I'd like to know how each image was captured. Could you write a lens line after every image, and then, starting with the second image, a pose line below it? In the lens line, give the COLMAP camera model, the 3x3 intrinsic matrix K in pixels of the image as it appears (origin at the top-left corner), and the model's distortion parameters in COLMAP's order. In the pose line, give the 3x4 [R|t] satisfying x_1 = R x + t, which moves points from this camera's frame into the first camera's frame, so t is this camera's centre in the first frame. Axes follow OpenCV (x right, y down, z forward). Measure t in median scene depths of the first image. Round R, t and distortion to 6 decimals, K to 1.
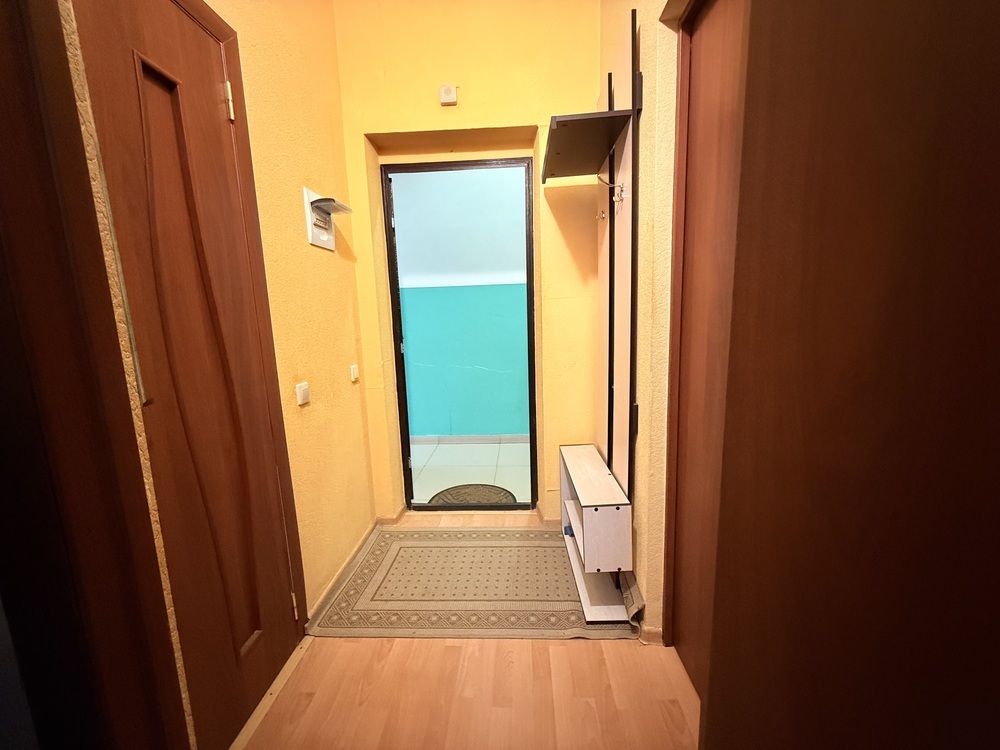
lens RADIAL K [[399.0, 0, 504.4], [0, 399.0, 374.8], [0, 0, 1]] dist [0.001147, 0.000043]
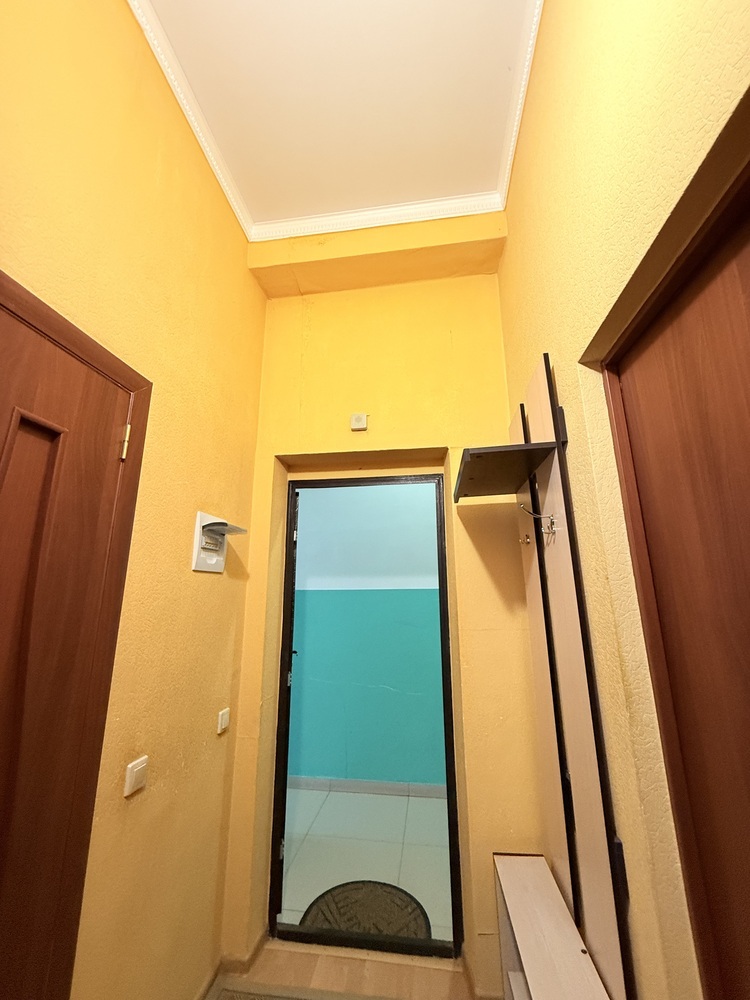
lens RADIAL K [[399.0, 0, 379.6], [0, 399.0, 495.9], [0, 0, 1]] dist [0.001147, 0.000043]
pose [[0.995685, 0.001833, -0.092777, 0.007785], [-0.037222, 0.923735, -0.381219, -0.132195], [0.085002, 0.383027, 0.919818, 0.129540]]
